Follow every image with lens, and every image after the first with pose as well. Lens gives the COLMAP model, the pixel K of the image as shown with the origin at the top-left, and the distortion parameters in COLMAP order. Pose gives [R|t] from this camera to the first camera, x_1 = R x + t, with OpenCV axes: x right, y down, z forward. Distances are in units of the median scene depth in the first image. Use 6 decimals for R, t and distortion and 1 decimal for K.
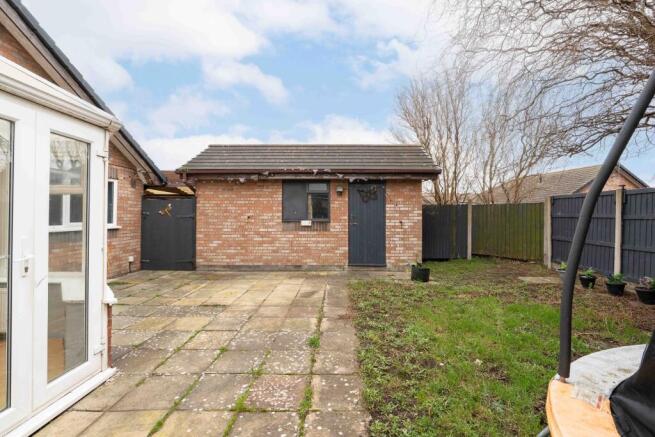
lens RADIAL K [[283.4, 0, 331.5], [0, 283.4, 217.4], [0, 0, 1]] dist [-0.020992, 0.000034]
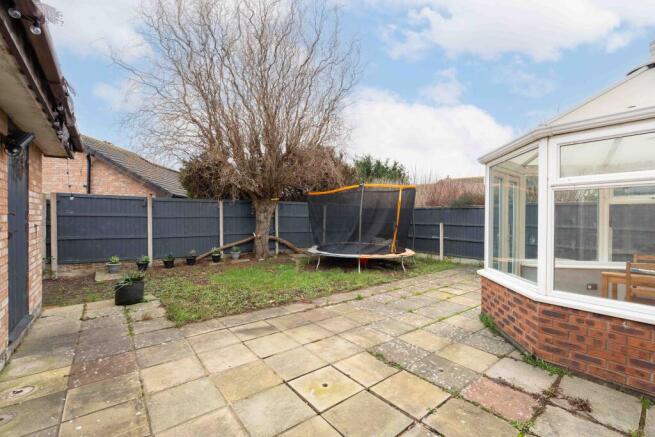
lens RADIAL K [[283.4, 0, 329.9], [0, 283.4, 218.4], [0, 0, 1]] dist [-0.020992, 0.000034]
pose [[-0.631708, -0.007126, 0.775174, -1.050115], [-0.006973, 0.999970, 0.003511, -0.005471], [-0.775175, -0.003188, -0.631738, 1.888043]]
